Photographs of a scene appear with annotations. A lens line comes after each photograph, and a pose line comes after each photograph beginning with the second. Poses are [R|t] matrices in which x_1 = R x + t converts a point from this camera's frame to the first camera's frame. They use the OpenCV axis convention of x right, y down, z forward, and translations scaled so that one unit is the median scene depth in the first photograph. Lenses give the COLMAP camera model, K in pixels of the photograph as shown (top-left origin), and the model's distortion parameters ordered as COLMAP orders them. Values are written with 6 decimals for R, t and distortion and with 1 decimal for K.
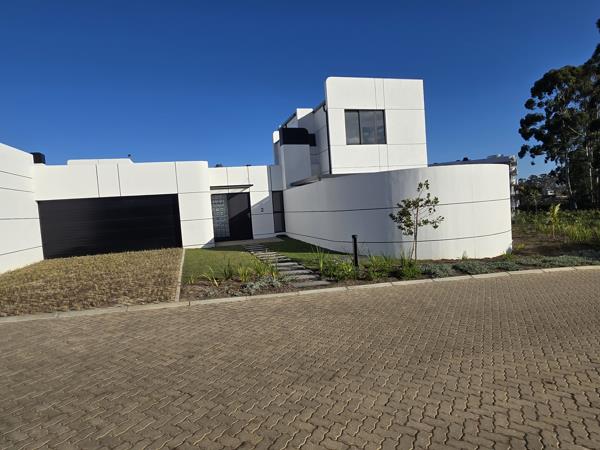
lens RADIAL K [[374.0, 0, 299.0], [0, 374.0, 224.0], [0, 0, 1]] dist [0.001884, -0.001551]
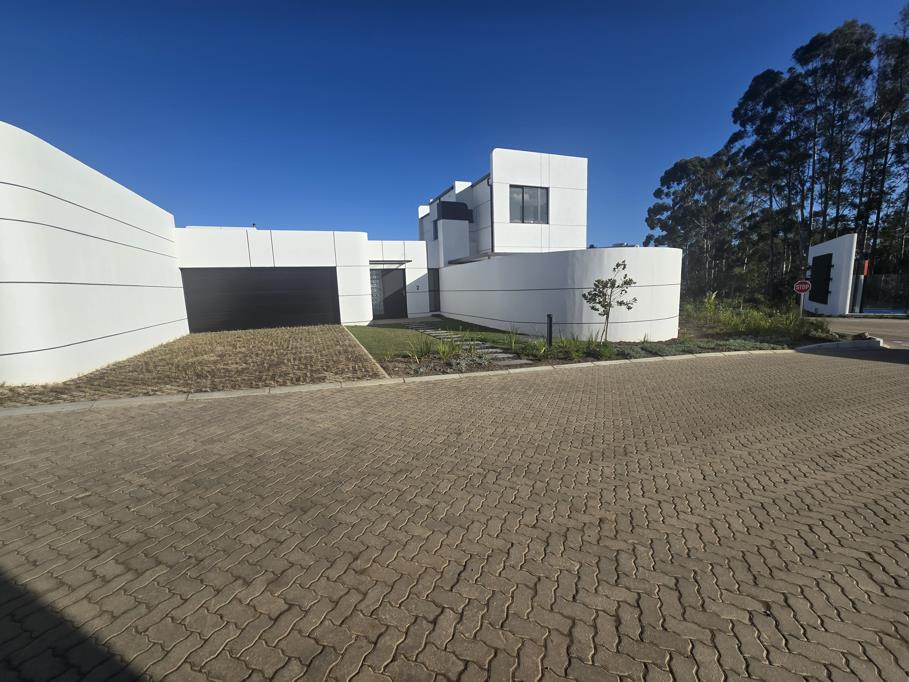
lens RADIAL K [[375.4, 0, 456.1], [0, 375.4, 344.2], [0, 0, 1]] dist [-0.001520, 0.000078]
pose [[0.995214, 0.020251, 0.095601, -0.115631], [-0.029752, 0.994640, 0.099026, 0.010504], [-0.093083, -0.101397, 0.990482, 0.024096]]
